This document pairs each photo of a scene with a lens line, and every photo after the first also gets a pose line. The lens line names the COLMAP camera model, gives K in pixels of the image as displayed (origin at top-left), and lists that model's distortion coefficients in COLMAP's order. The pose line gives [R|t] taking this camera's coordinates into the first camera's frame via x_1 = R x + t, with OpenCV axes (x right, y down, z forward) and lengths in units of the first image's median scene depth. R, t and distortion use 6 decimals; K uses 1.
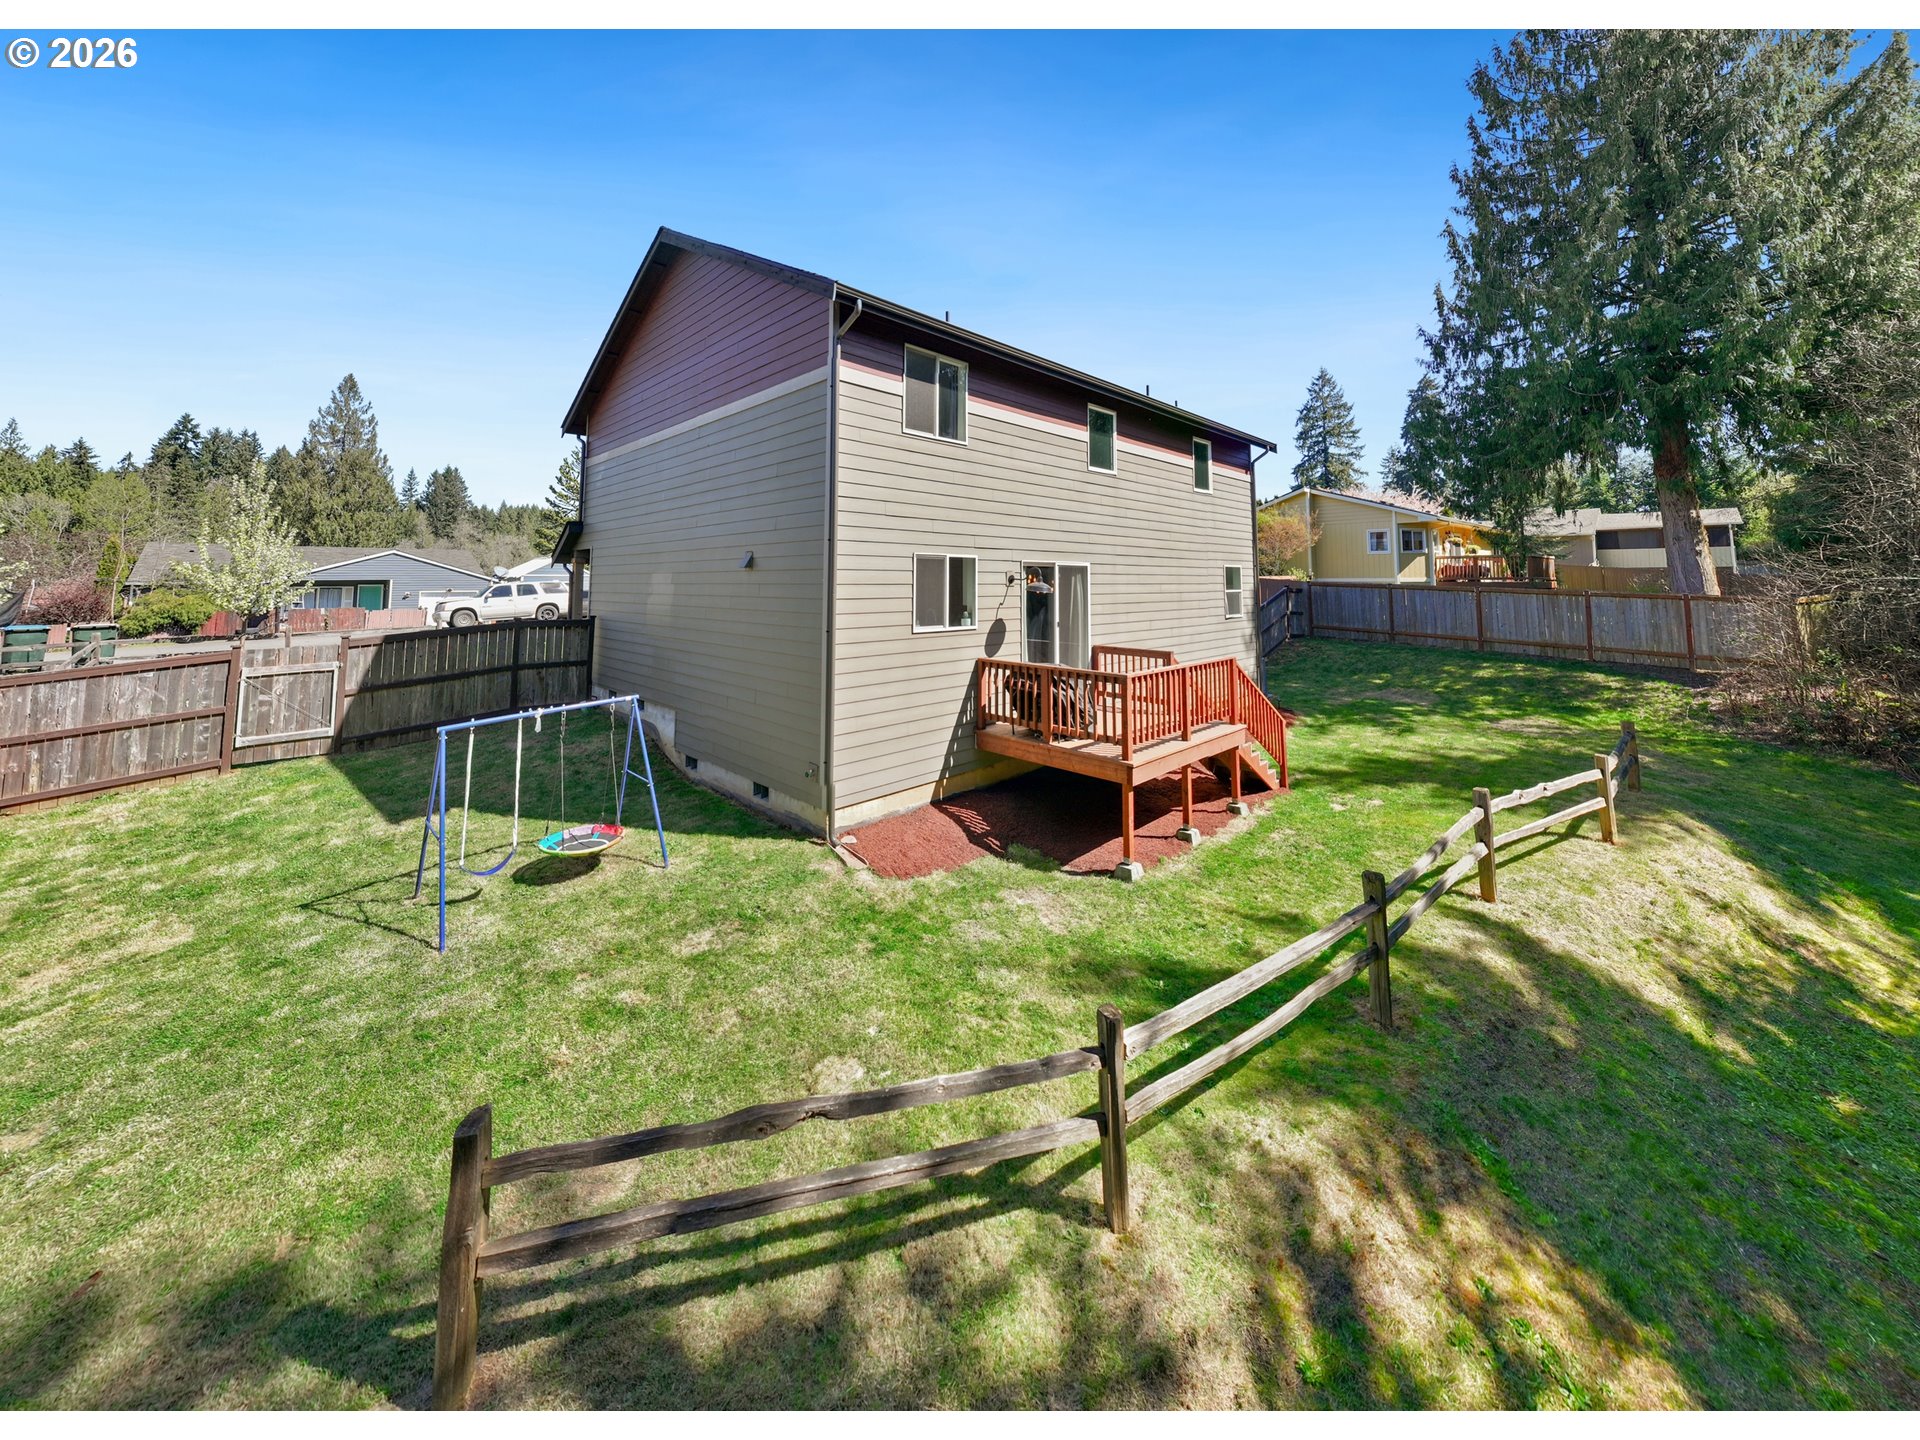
lens RADIAL K [[717.5, 0, 958.6], [0, 717.5, 486.2], [0, 0, 1]] dist [0.001378, 0.000125]
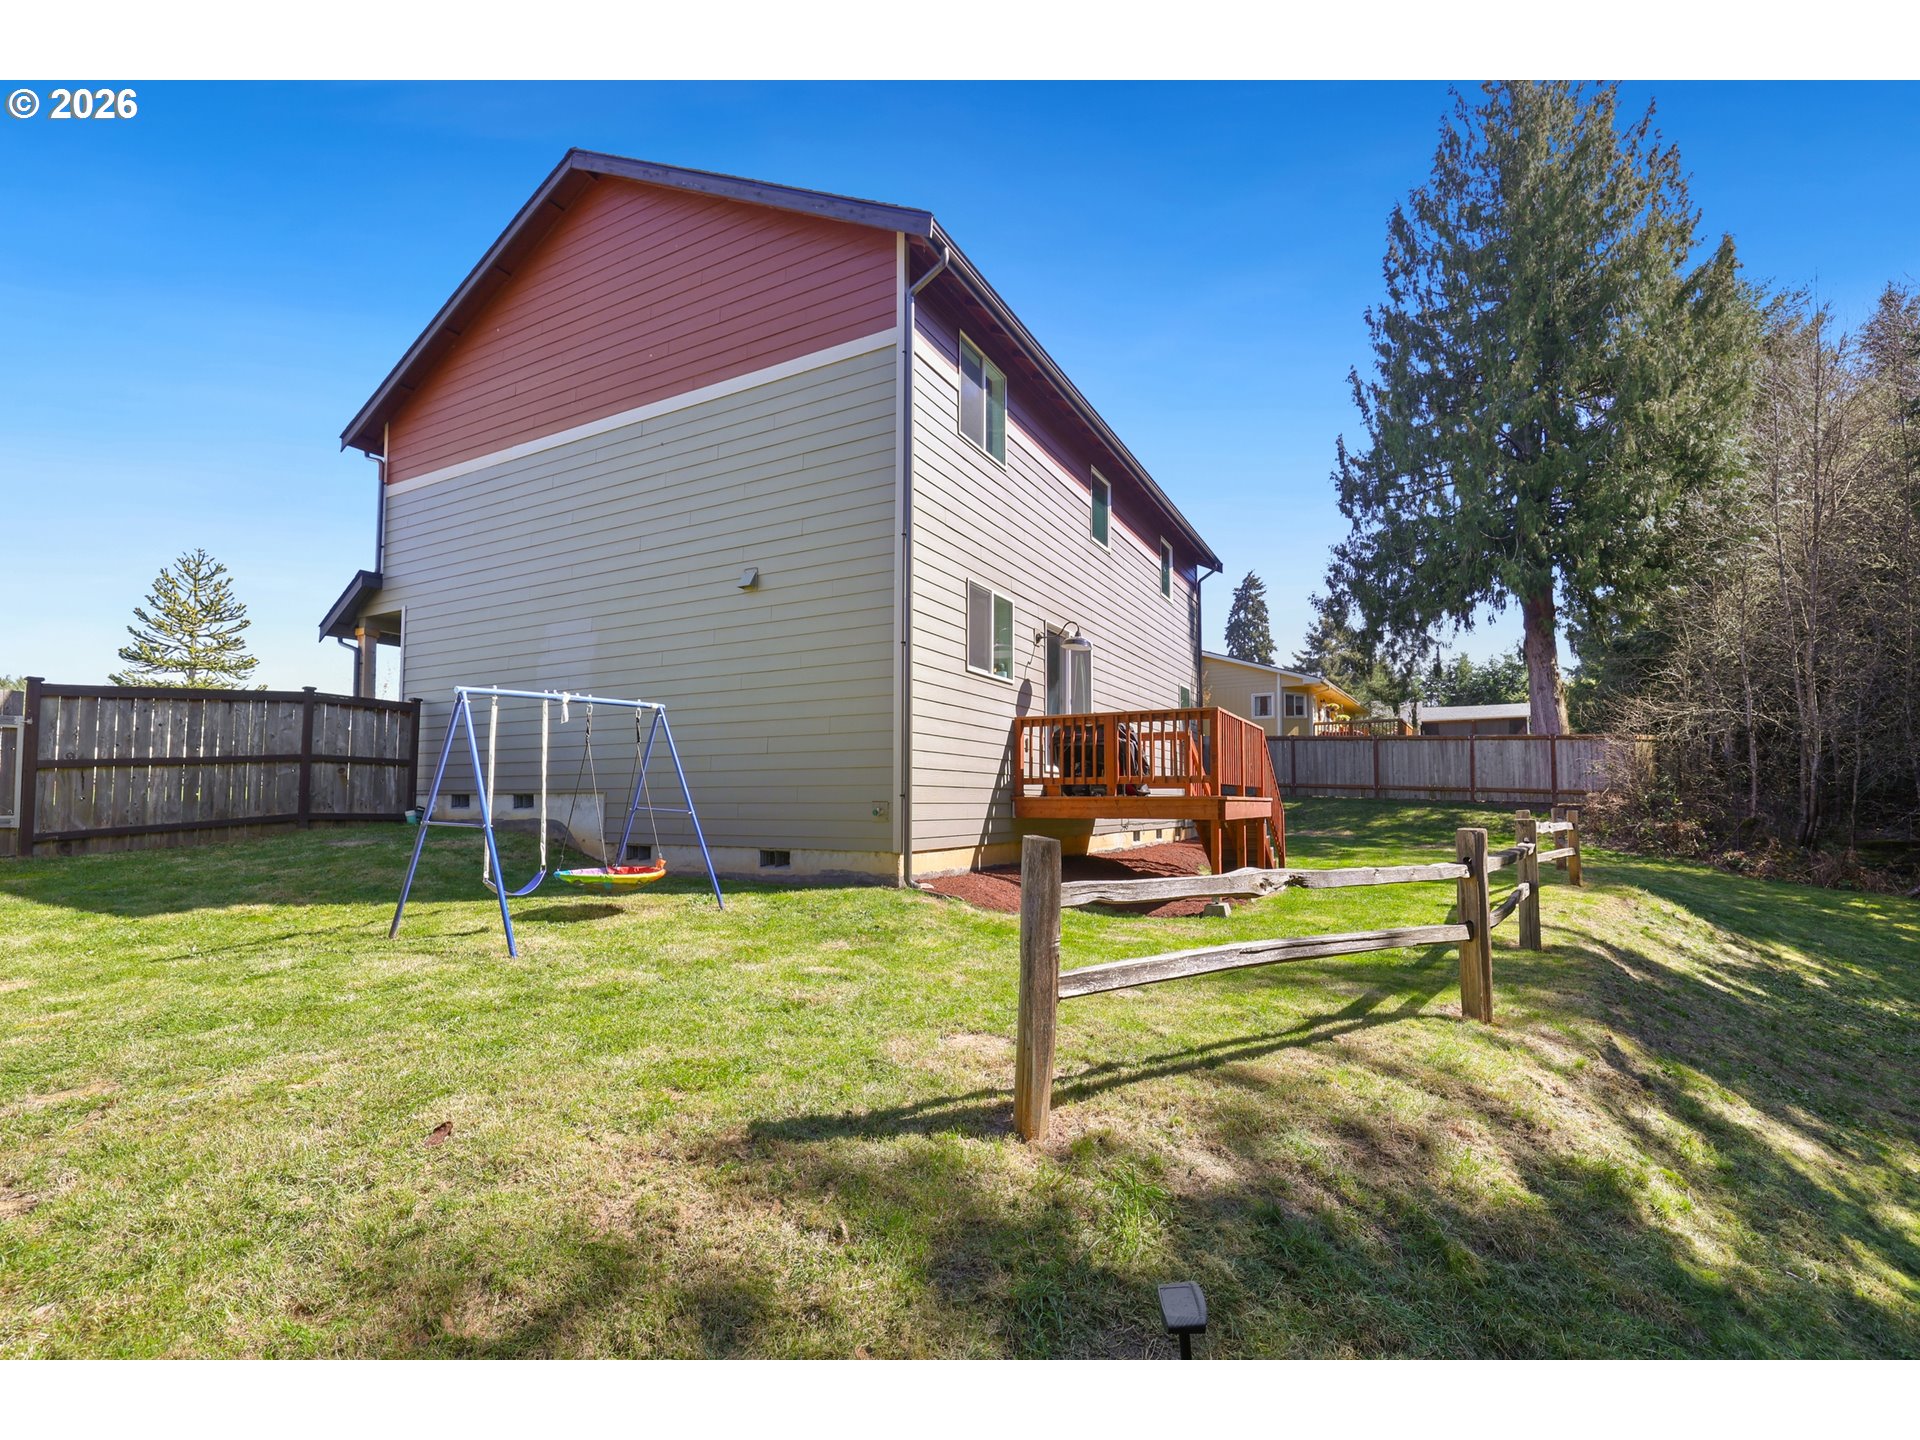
lens RADIAL K [[877.6, 0, 979.6], [0, 877.6, 715.6], [0, 0, 1]] dist [0.021215, -0.000285]
pose [[0.954025, 0.029656, 0.298255, -0.252563], [-0.036916, 0.999143, 0.018736, 0.168715], [-0.297444, -0.028885, 0.954302, -0.001747]]
